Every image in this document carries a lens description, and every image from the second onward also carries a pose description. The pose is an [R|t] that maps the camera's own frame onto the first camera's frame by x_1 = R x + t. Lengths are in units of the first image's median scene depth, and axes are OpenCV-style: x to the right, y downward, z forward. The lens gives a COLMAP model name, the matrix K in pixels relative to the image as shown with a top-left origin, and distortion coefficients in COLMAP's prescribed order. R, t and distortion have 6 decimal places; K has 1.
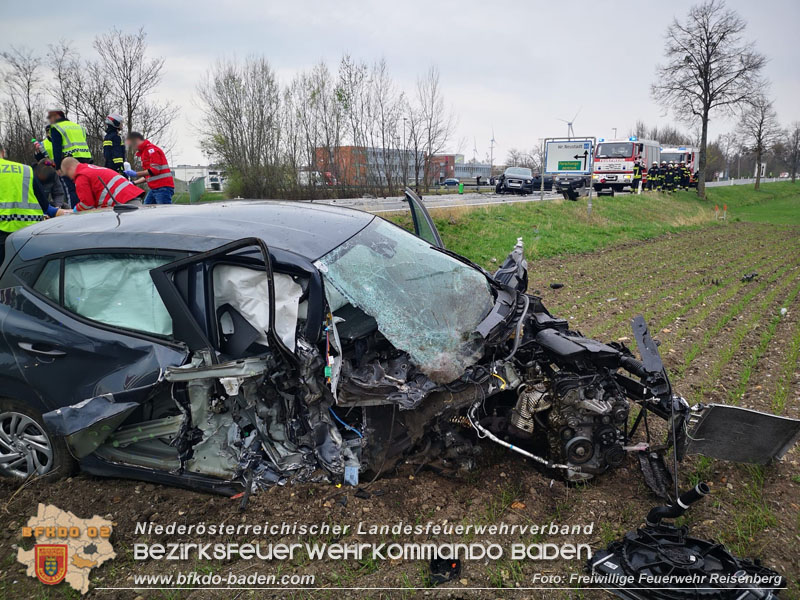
lens RADIAL K [[631.6, 0, 395.4], [0, 631.6, 297.6], [0, 0, 1]] dist [0.087214, -0.094978]
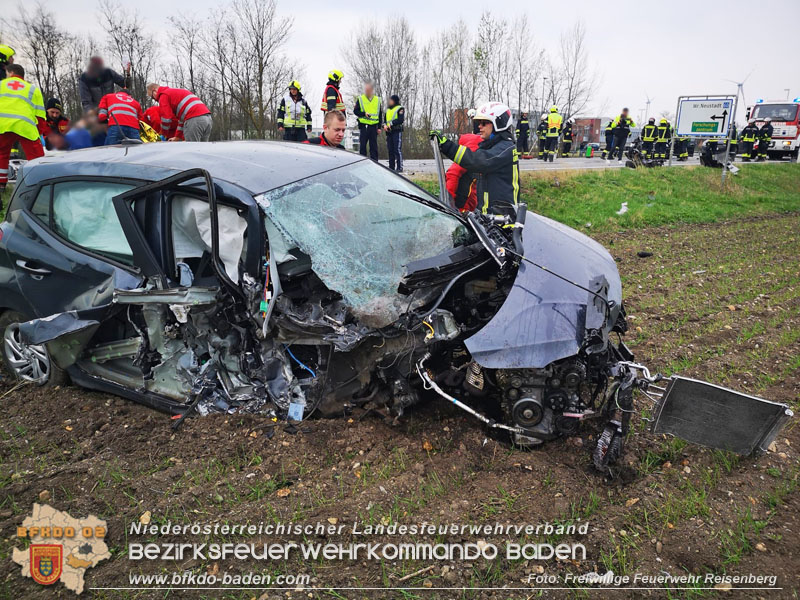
lens RADIAL K [[625.1, 0, 400.0], [0, 625.1, 300.0], [0, 0, 1]] dist [0.090818, -0.102410]
pose [[0.974913, 0.074970, -0.209578, 0.288058], [-0.062523, 0.995898, 0.065408, 0.025737], [0.213622, -0.050663, 0.975602, 0.067624]]
